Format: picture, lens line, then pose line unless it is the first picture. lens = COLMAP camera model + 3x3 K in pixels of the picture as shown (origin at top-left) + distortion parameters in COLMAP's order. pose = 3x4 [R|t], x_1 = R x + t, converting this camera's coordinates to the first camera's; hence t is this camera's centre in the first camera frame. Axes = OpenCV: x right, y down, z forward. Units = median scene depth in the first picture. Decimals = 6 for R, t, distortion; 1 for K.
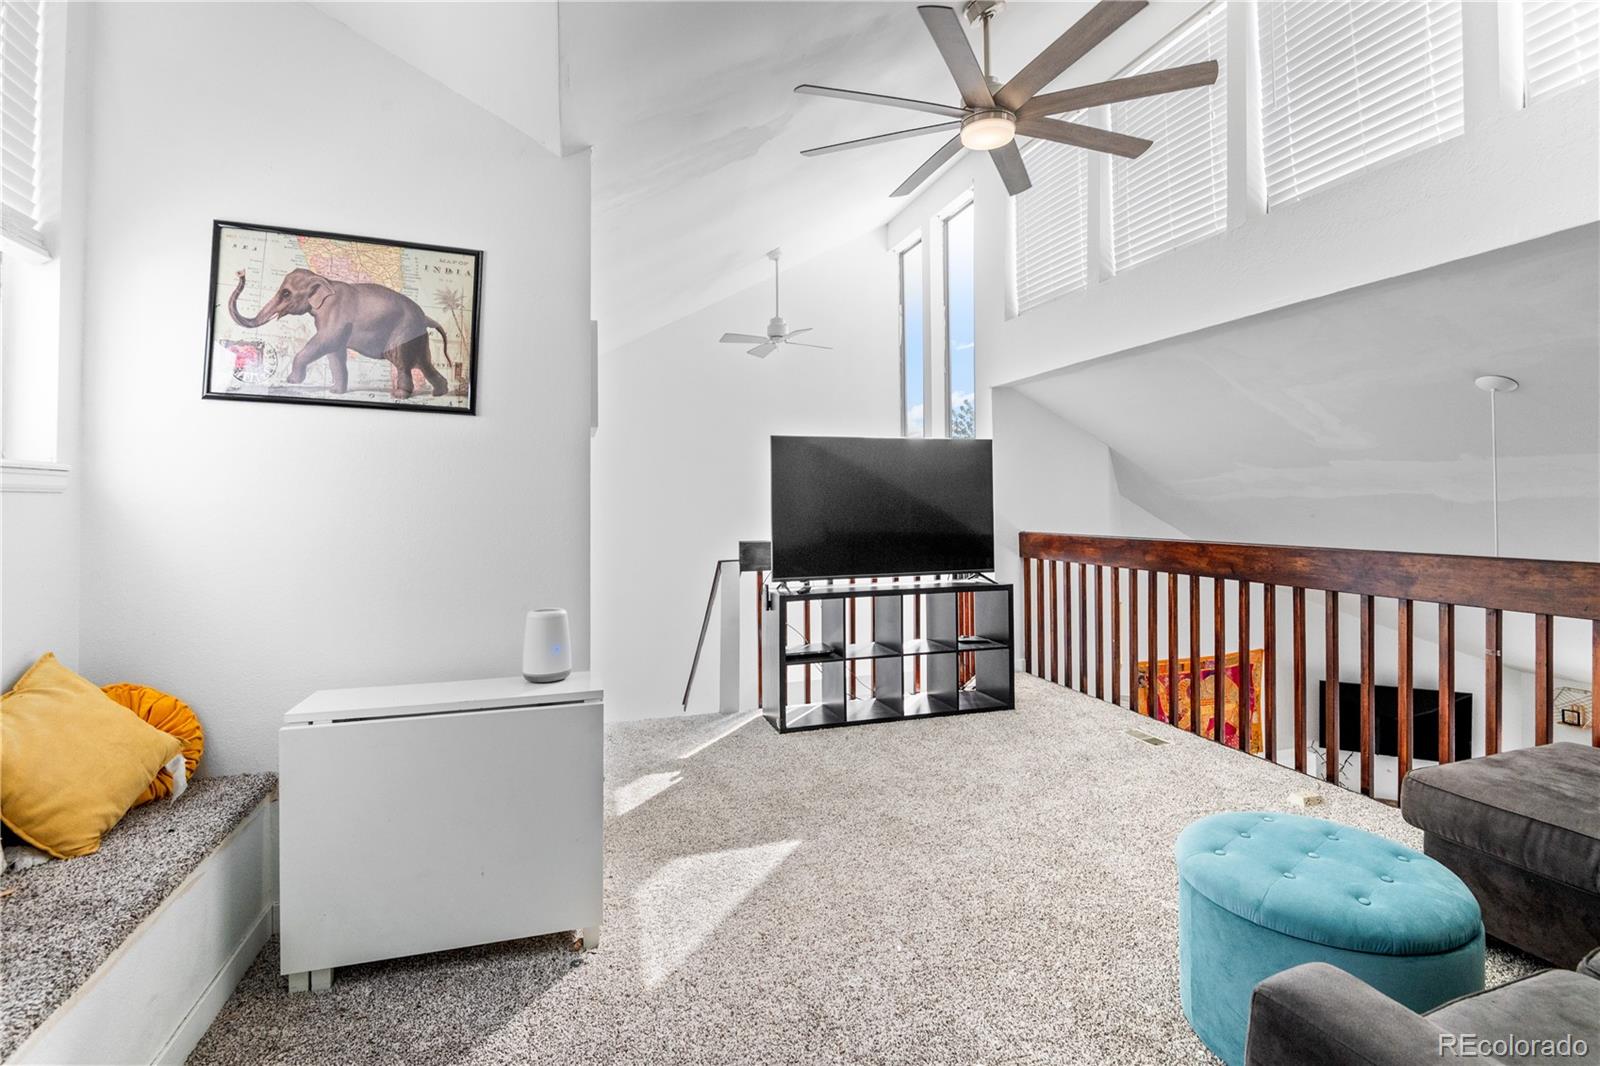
lens RADIAL K [[739.7, 0, 807.3], [0, 739.7, 504.2], [0, 0, 1]] dist [0.004234, -0.006626]
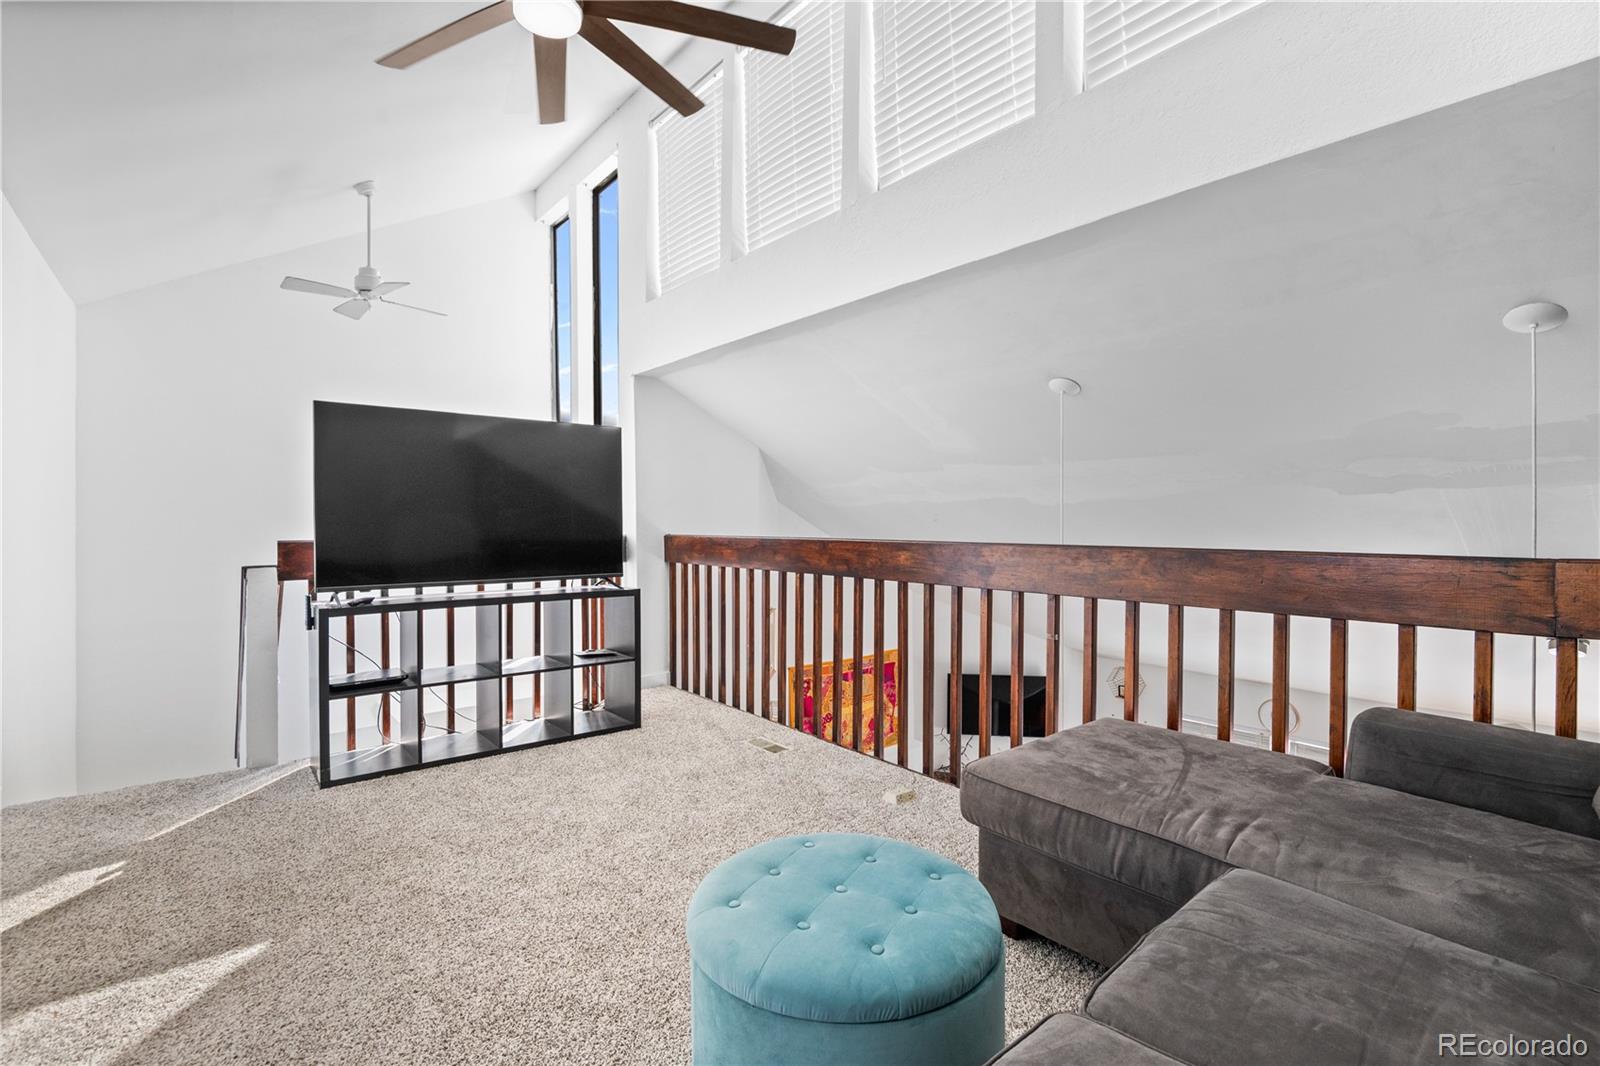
lens RADIAL K [[739.7, 0, 794.0], [0, 739.7, 534.7], [0, 0, 1]] dist [0.004234, -0.006626]
pose [[0.930301, 0.004306, 0.366772, 0.159527], [-0.010298, 0.999844, 0.014382, 0.035748], [-0.366652, -0.017156, 0.930200, 0.128116]]
